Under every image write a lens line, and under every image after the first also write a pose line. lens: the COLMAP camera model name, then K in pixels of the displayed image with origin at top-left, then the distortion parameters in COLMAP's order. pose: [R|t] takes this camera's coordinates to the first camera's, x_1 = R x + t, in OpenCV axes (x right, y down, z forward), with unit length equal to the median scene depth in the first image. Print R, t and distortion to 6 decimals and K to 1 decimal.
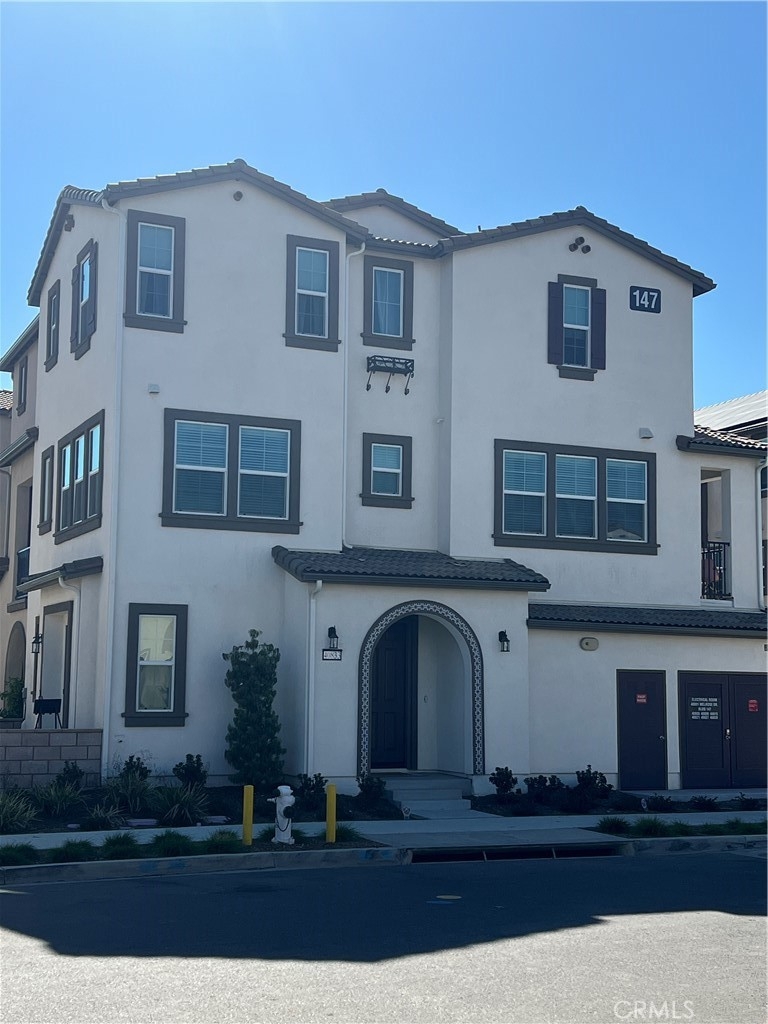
lens RADIAL K [[1433.5, 0, 385.5], [0, 1433.5, 514.6], [0, 0, 1]] dist [0.182794, 0.000000]
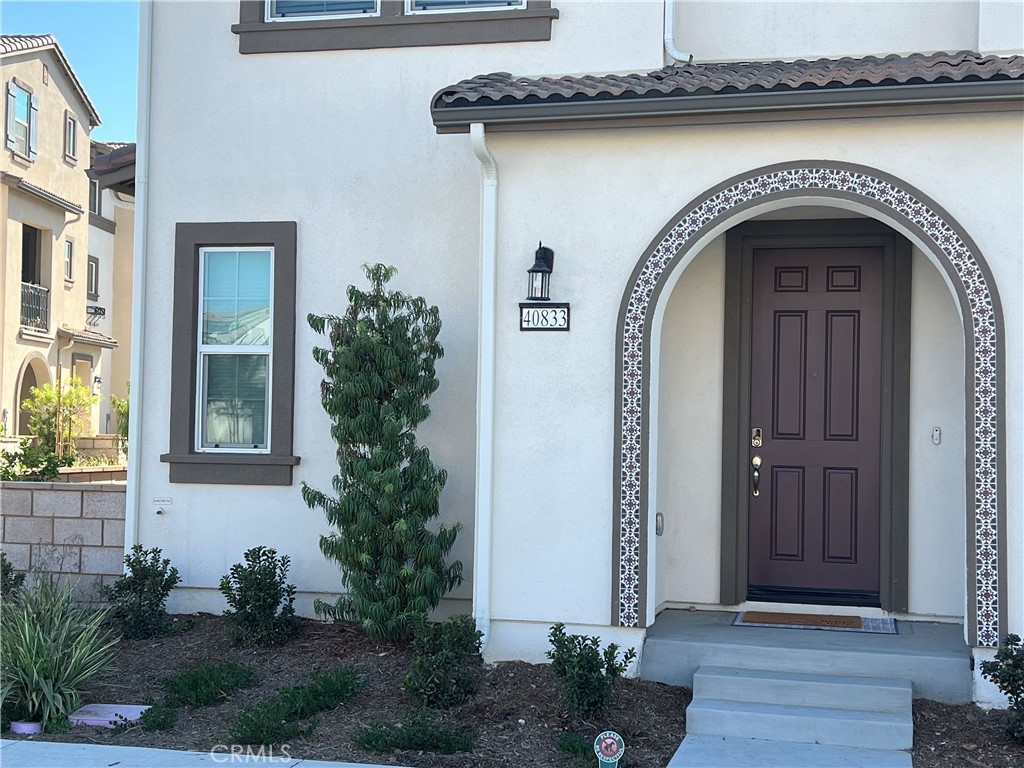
lens RADIAL K [[1433.5, 0, 512.7], [0, 1433.5, 384.0], [0, 0, 1]] dist [0.182794, 0.000000]
pose [[0.792259, -0.017747, -0.609927, 0.178527], [0.062855, 0.996633, 0.052645, 0.086461], [0.606939, -0.080046, 0.790707, 0.623342]]
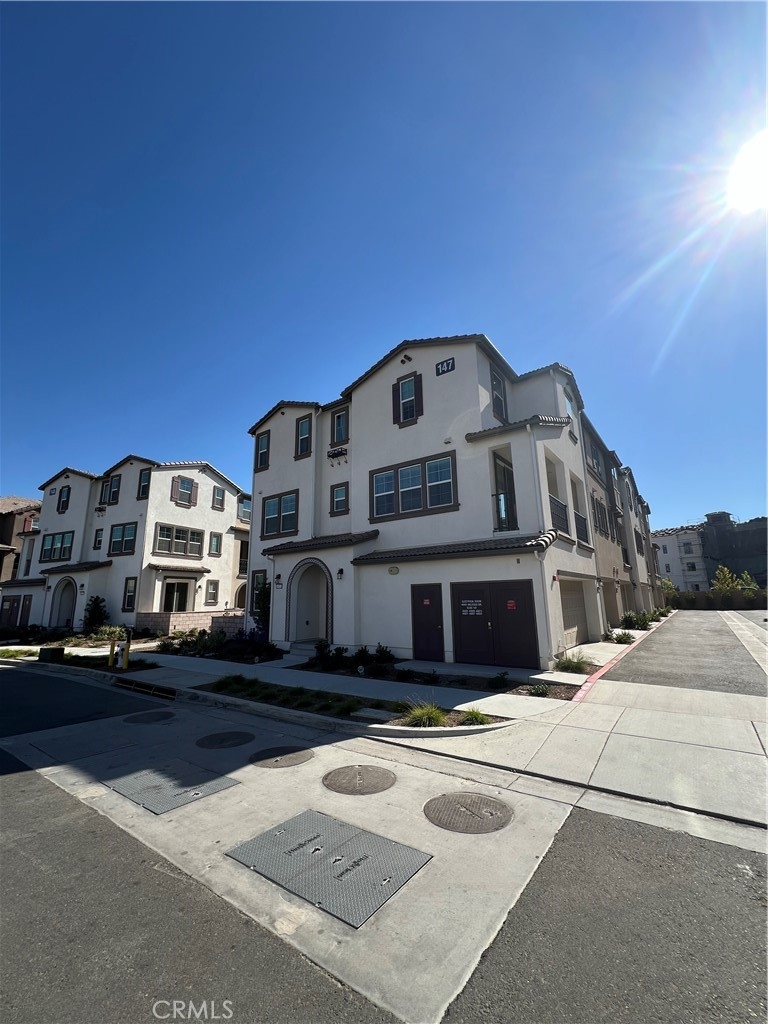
lens RADIAL K [[409.8, 0, 380.6], [0, 409.8, 506.0], [0, 0, 1]] dist [-0.000374, -0.000001]
pose [[0.486204, -0.211617, -0.847835, 0.570870], [0.128649, 0.976997, -0.170080, 0.095799], [0.864324, -0.026379, 0.502243, 0.744996]]
